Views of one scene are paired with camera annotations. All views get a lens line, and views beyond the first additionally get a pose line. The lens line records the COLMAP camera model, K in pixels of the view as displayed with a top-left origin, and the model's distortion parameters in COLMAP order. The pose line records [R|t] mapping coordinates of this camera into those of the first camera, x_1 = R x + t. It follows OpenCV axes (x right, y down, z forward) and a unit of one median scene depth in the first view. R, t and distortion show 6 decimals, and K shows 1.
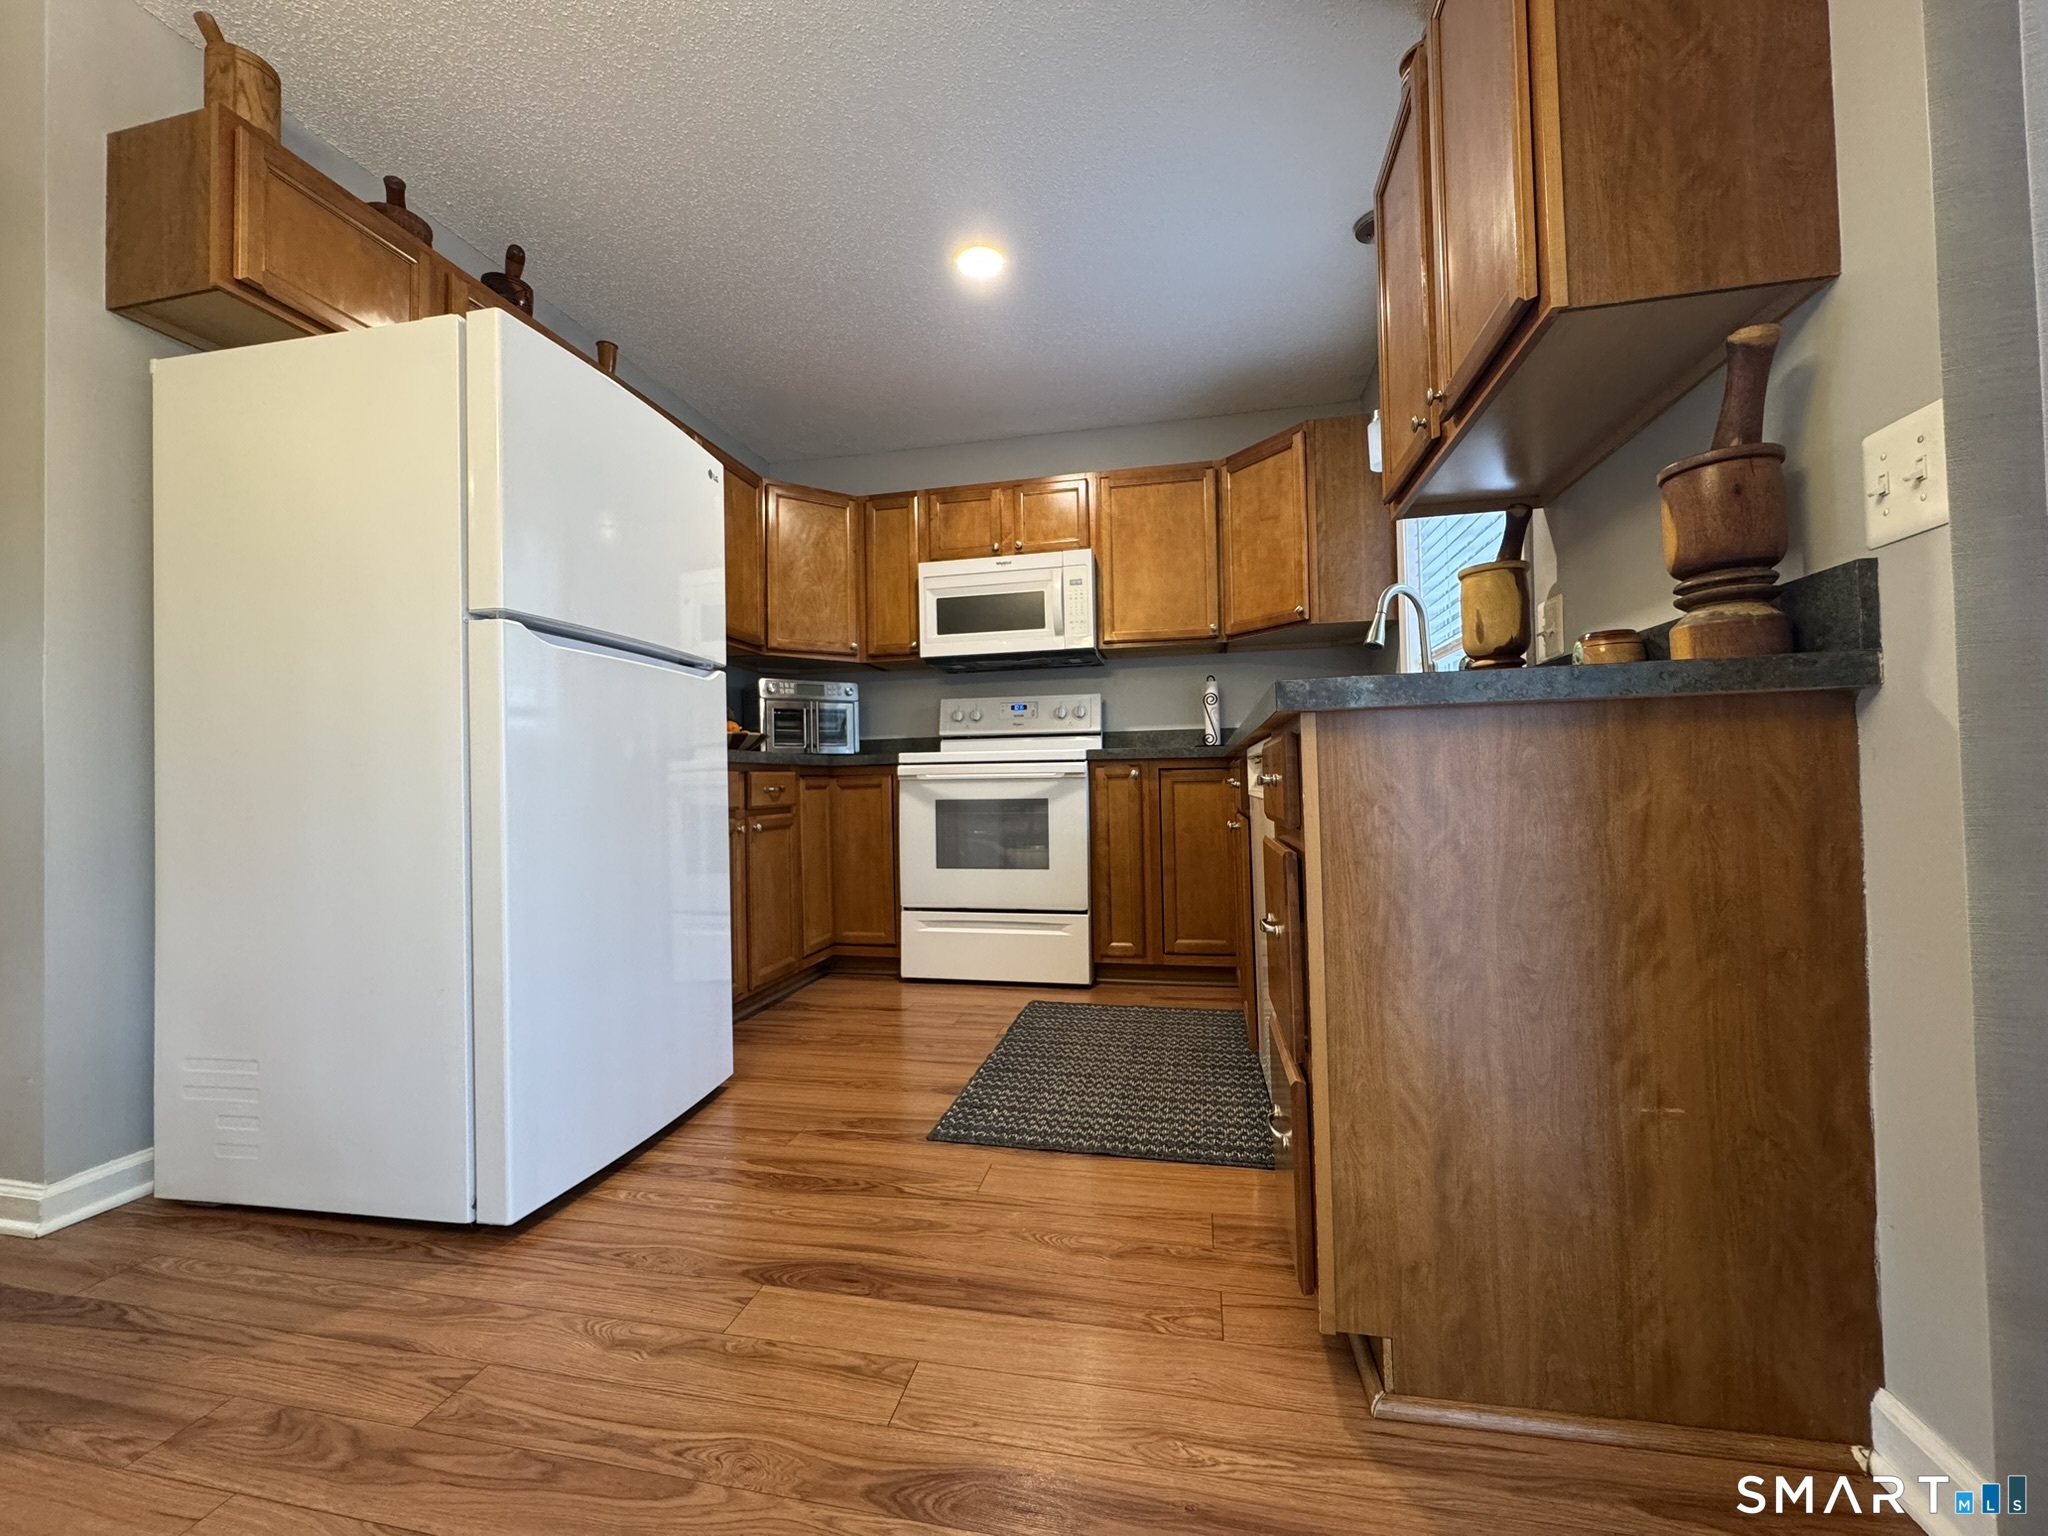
lens RADIAL K [[817.6, 0, 1021.3], [0, 817.6, 765.1], [0, 0, 1]] dist [-0.003864, -0.000021]
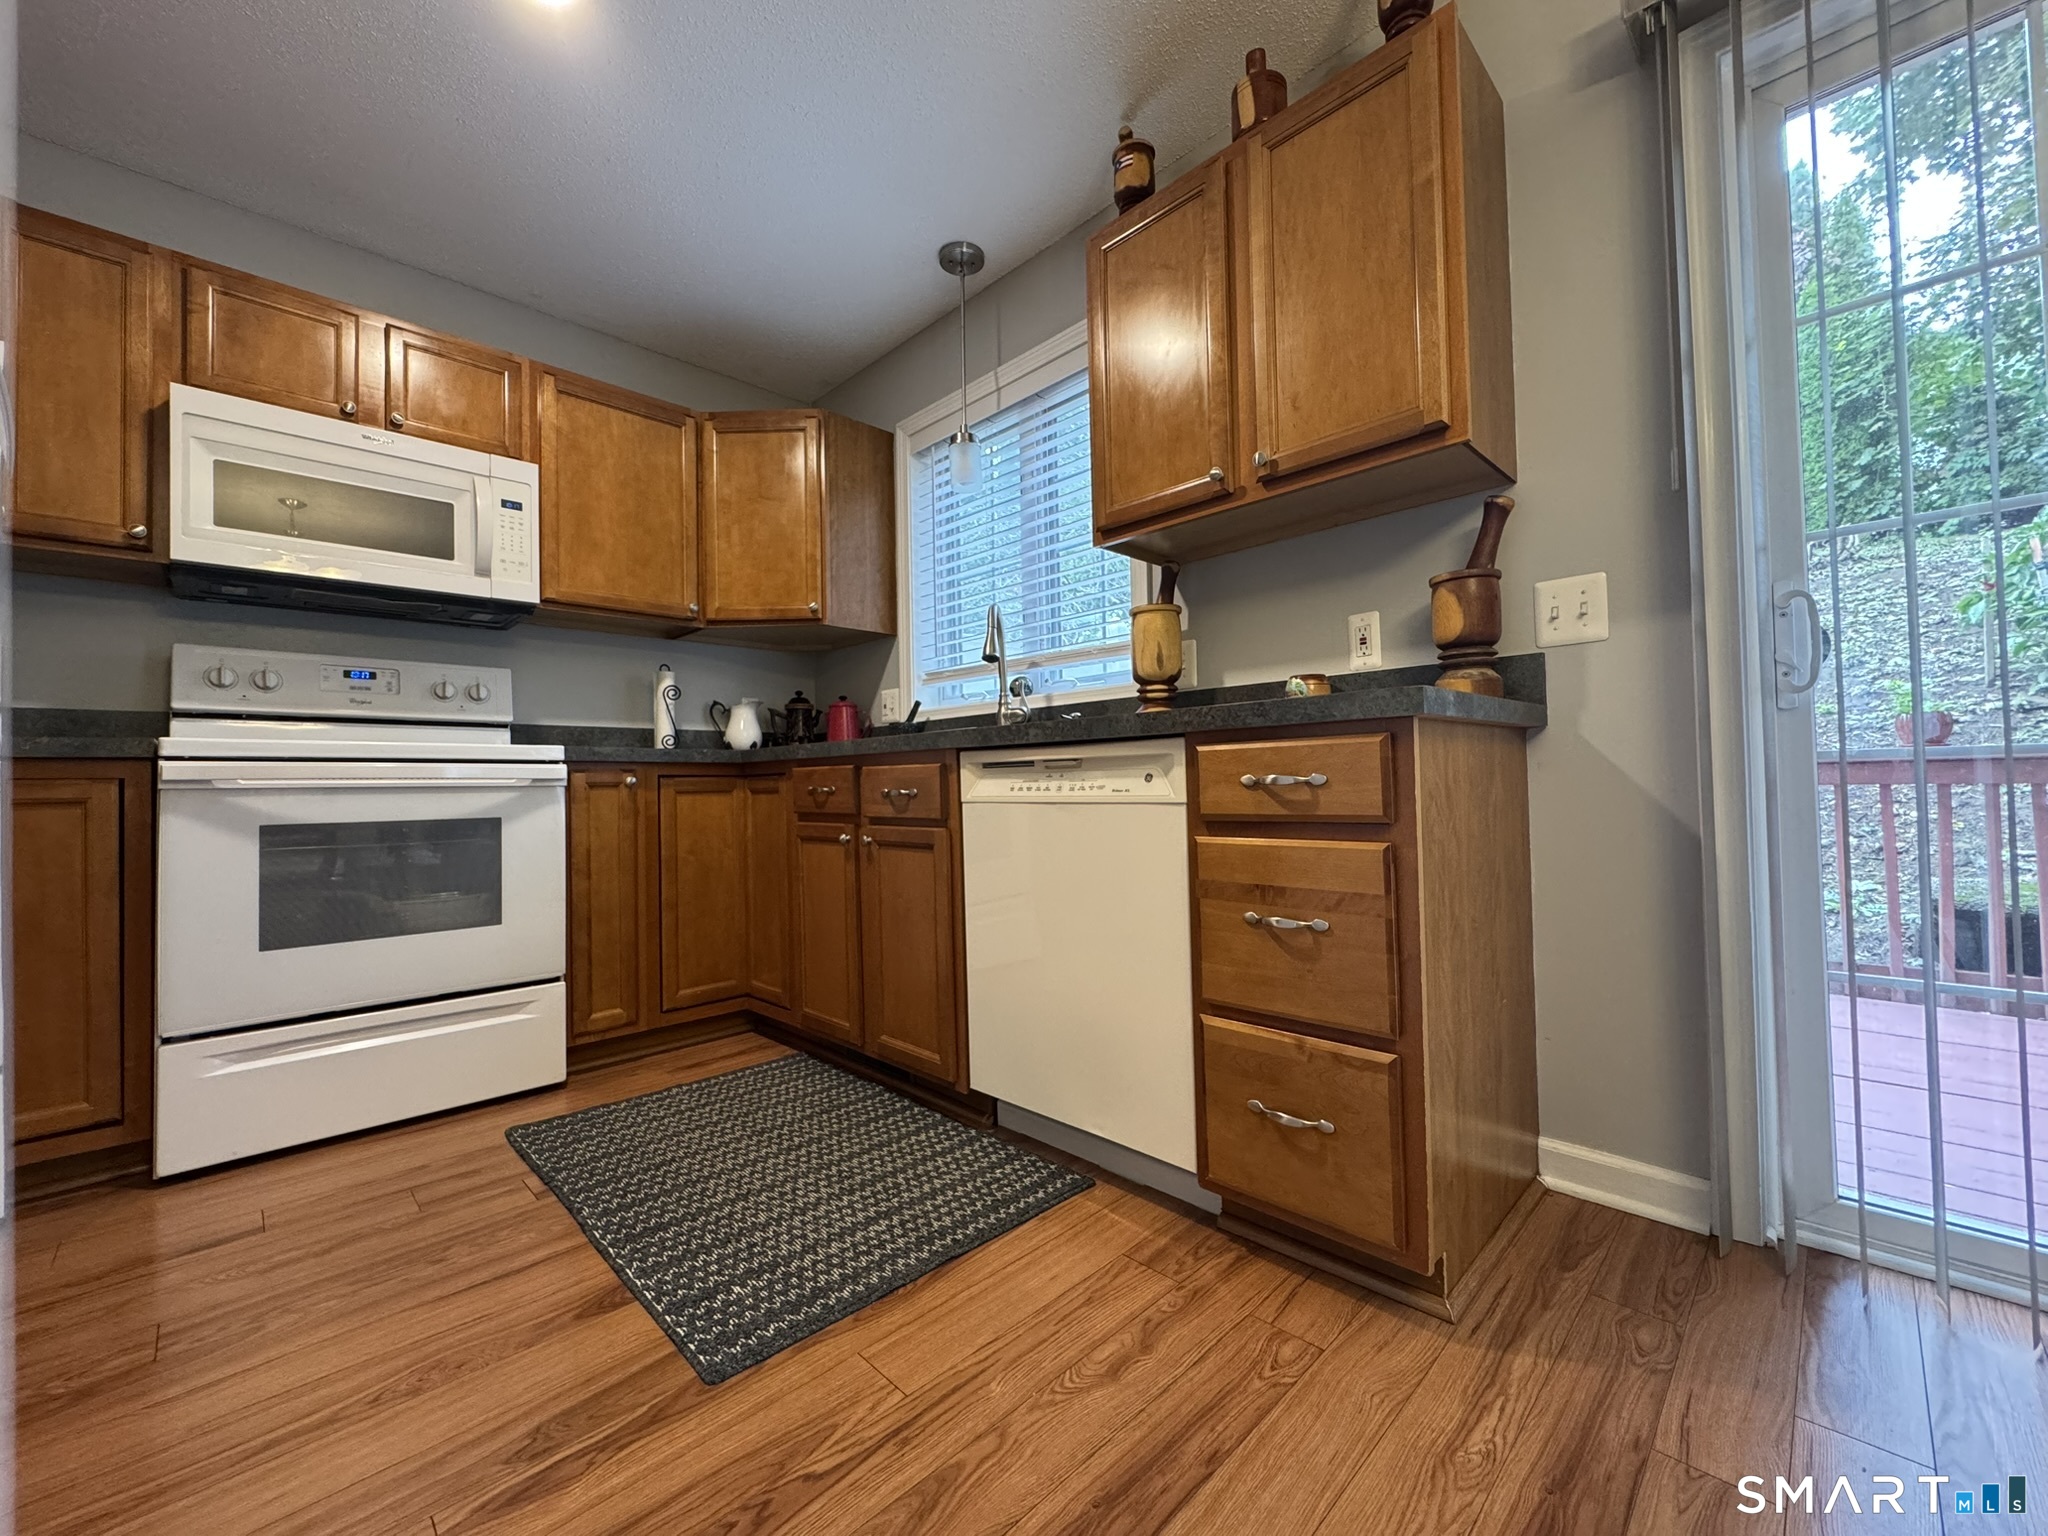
lens RADIAL K [[817.6, 0, 1021.3], [0, 817.6, 765.1], [0, 0, 1]] dist [-0.003864, -0.000021]
pose [[0.548108, 0.028110, 0.835935, -0.297338], [-0.009448, 0.999579, -0.027418, 0.012777], [-0.836354, 0.007130, 0.548143, 0.287222]]
